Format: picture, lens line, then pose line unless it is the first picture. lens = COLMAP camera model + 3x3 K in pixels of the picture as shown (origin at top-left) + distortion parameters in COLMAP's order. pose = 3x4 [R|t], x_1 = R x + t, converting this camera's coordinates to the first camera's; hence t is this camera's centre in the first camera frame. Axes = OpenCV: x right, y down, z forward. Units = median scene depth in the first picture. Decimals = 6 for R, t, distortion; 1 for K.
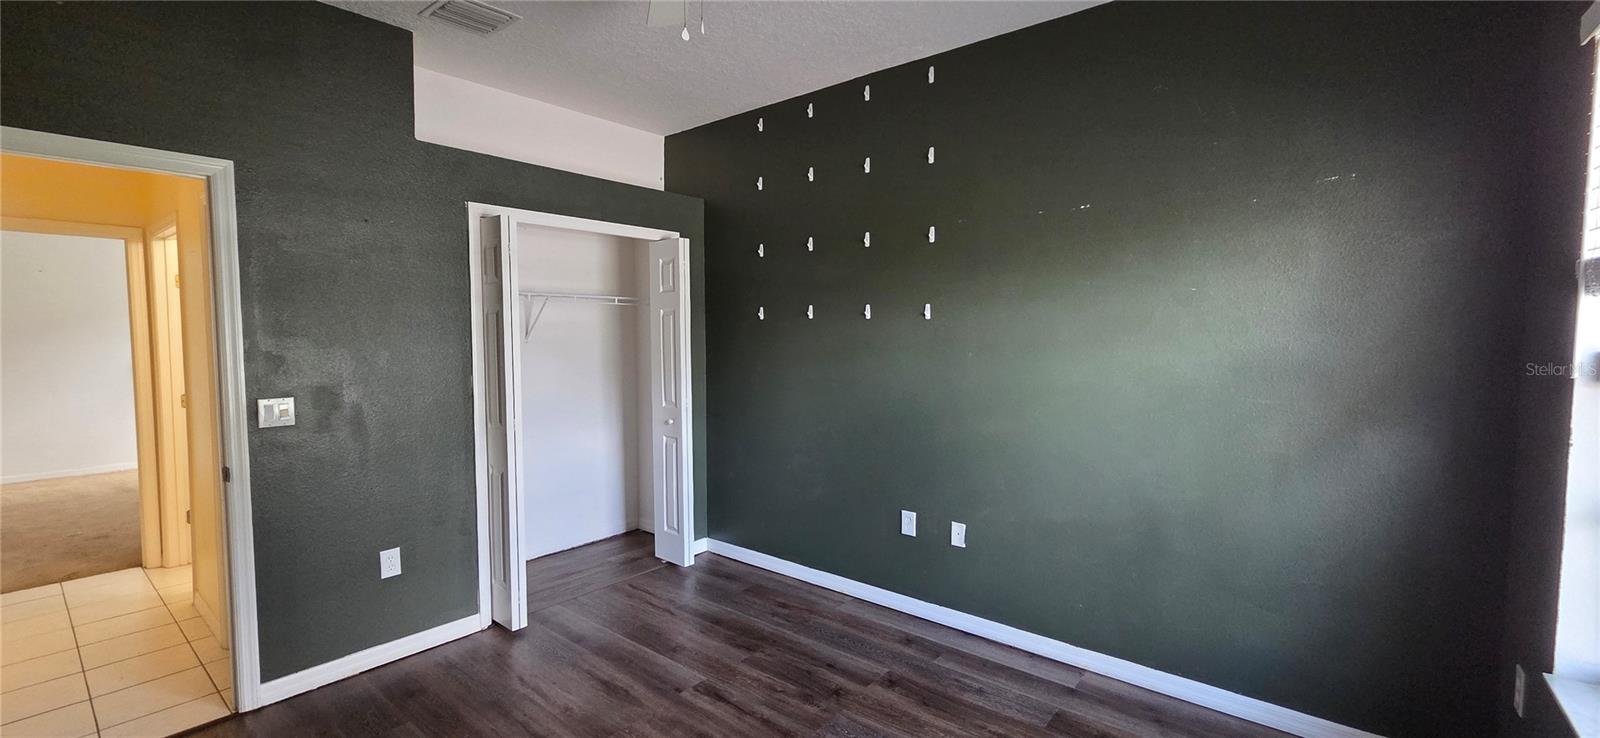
lens RADIAL K [[658.4, 0, 793.8], [0, 658.4, 366.7], [0, 0, 1]] dist [0.006456, -0.000348]
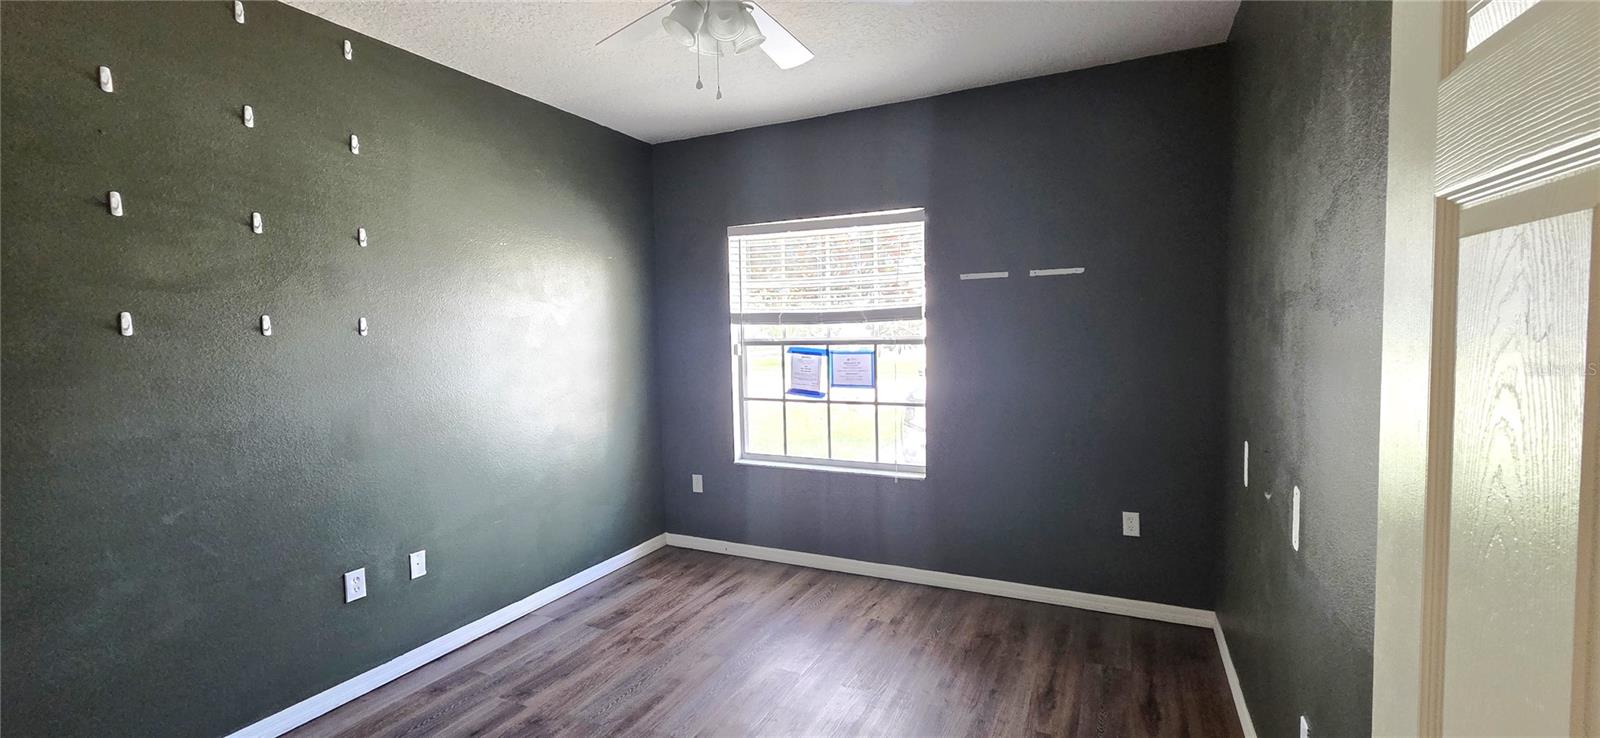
lens RADIAL K [[658.4, 0, 793.8], [0, 658.4, 366.7], [0, 0, 1]] dist [0.006456, -0.000348]
pose [[-0.239757, -0.046812, 0.969704, -0.905000], [0.075486, 0.994914, 0.066693, -0.055622], [-0.967894, 0.089189, -0.235004, 0.787979]]
